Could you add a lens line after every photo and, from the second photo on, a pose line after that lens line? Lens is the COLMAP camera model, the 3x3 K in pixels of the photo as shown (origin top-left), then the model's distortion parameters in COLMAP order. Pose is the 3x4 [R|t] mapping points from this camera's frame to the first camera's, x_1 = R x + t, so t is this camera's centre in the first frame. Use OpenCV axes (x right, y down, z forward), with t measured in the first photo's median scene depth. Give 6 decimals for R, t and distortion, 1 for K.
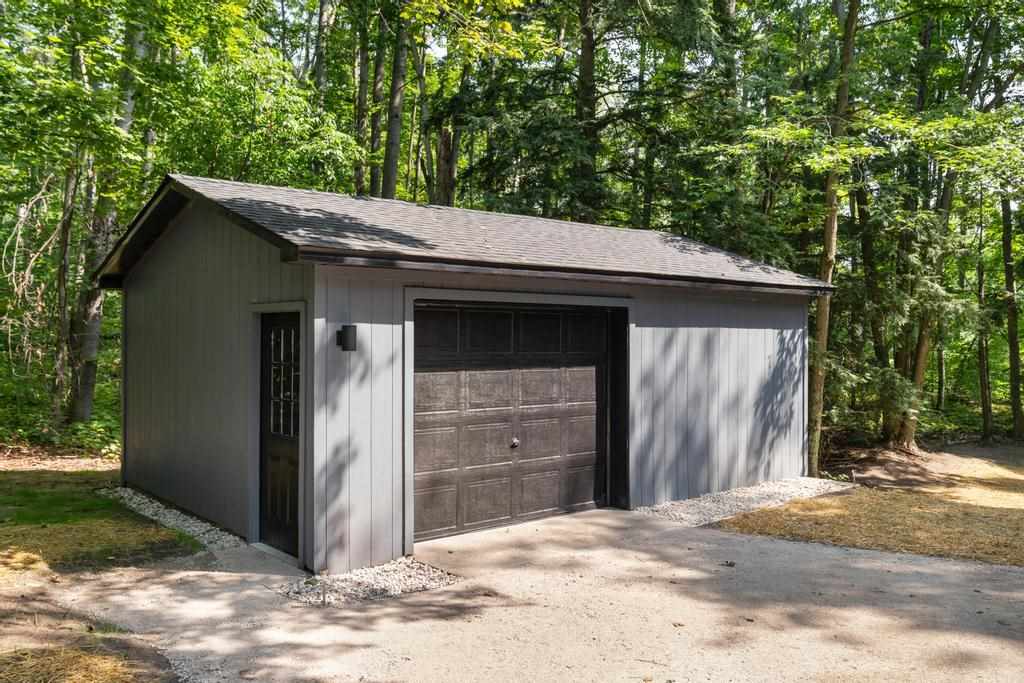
lens RADIAL K [[848.9, 0, 512.4], [0, 848.9, 319.5], [0, 0, 1]] dist [-0.001917, -0.006552]
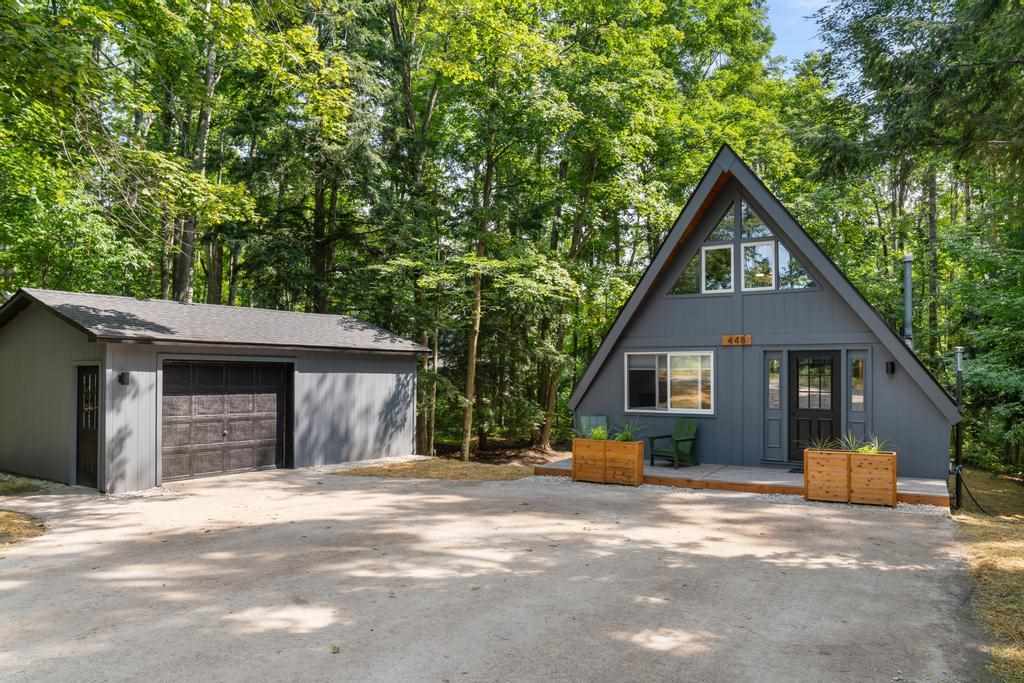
lens RADIAL K [[703.9, 0, 511.4], [0, 703.9, 353.7], [0, 0, 1]] dist [0.048677, -0.087488]
pose [[0.967432, 0.003703, 0.253104, 0.184479], [0.000567, 0.999859, -0.016795, -0.005934], [-0.253131, 0.016392, 0.967293, -0.594737]]
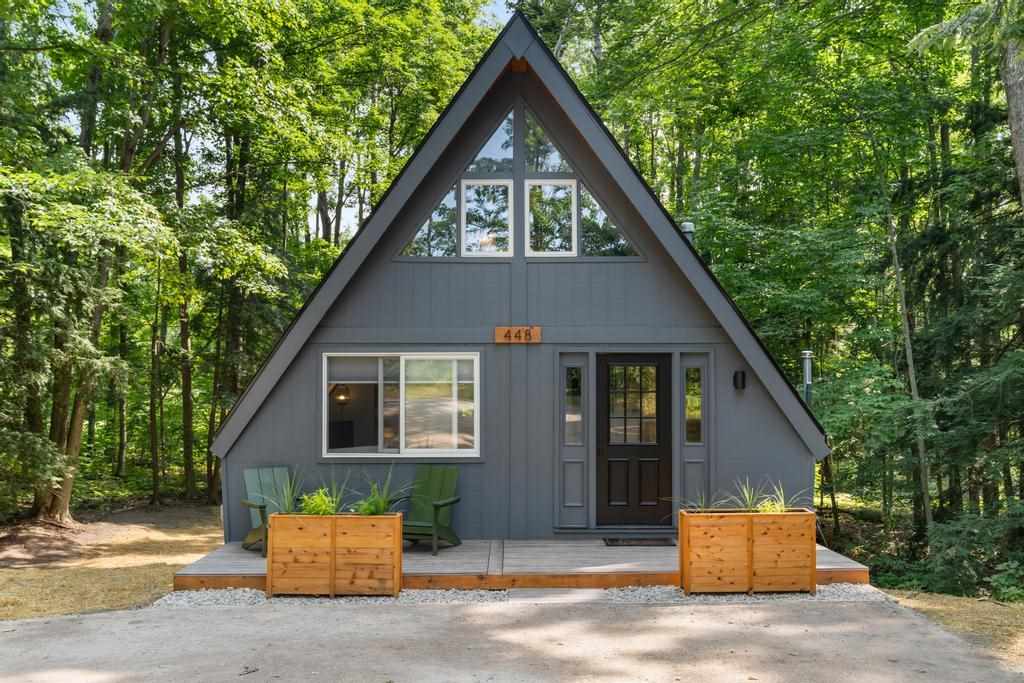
lens RADIAL K [[1006.4, 0, 512.0], [0, 1006.4, 341.5], [0, 0, 1]] dist [0.001342, 0.002030]
pose [[0.703359, 0.025836, 0.710365, 0.097170], [-0.001878, 0.999403, -0.034488, -0.005844], [-0.710832, 0.022923, 0.702988, -0.225528]]
